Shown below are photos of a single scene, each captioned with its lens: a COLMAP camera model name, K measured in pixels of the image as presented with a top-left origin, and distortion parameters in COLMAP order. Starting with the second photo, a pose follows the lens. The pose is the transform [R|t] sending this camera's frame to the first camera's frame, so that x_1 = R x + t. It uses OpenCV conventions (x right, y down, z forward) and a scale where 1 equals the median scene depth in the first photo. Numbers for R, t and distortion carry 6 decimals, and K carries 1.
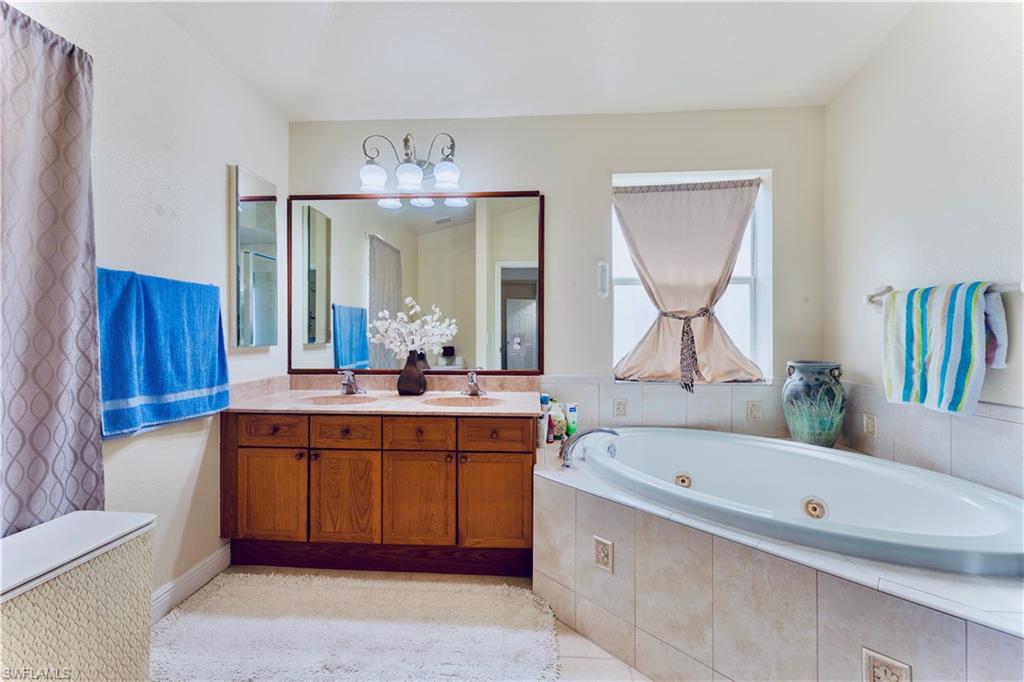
lens RADIAL K [[402.1, 0, 510.8], [0, 402.1, 335.9], [0, 0, 1]] dist [0.000621, -0.000306]
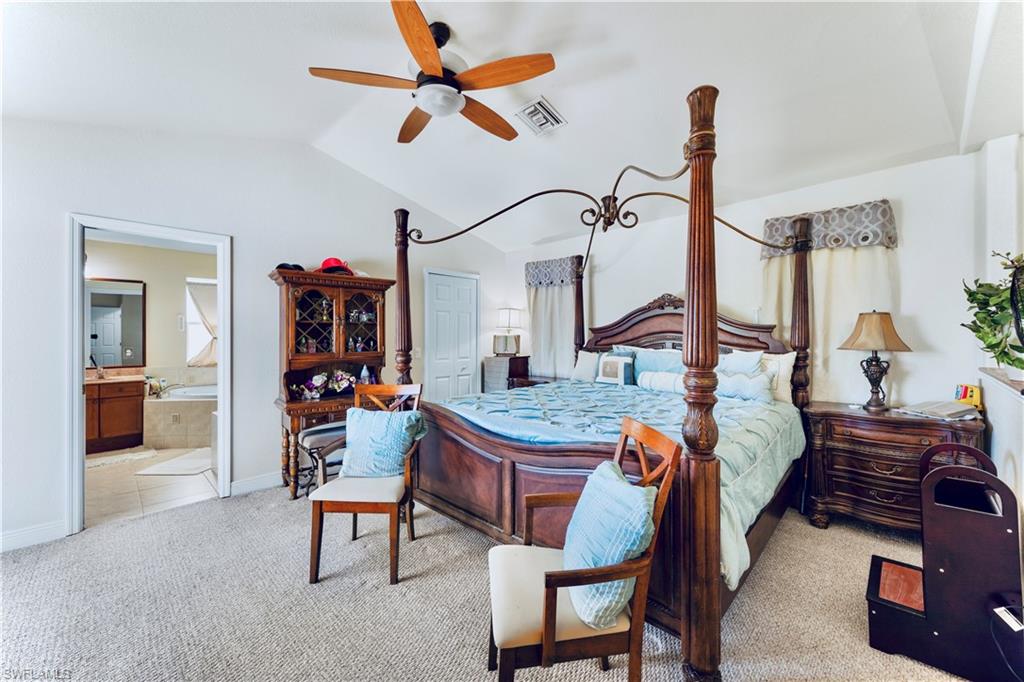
lens RADIAL K [[402.1, 0, 514.0], [0, 402.1, 336.6], [0, 0, 1]] dist [0.000621, -0.000306]
pose [[0.654811, -0.001867, 0.755790, -0.270906], [0.007776, 0.999961, -0.004266, -0.042367], [-0.755753, 0.008670, 0.654800, -2.013972]]
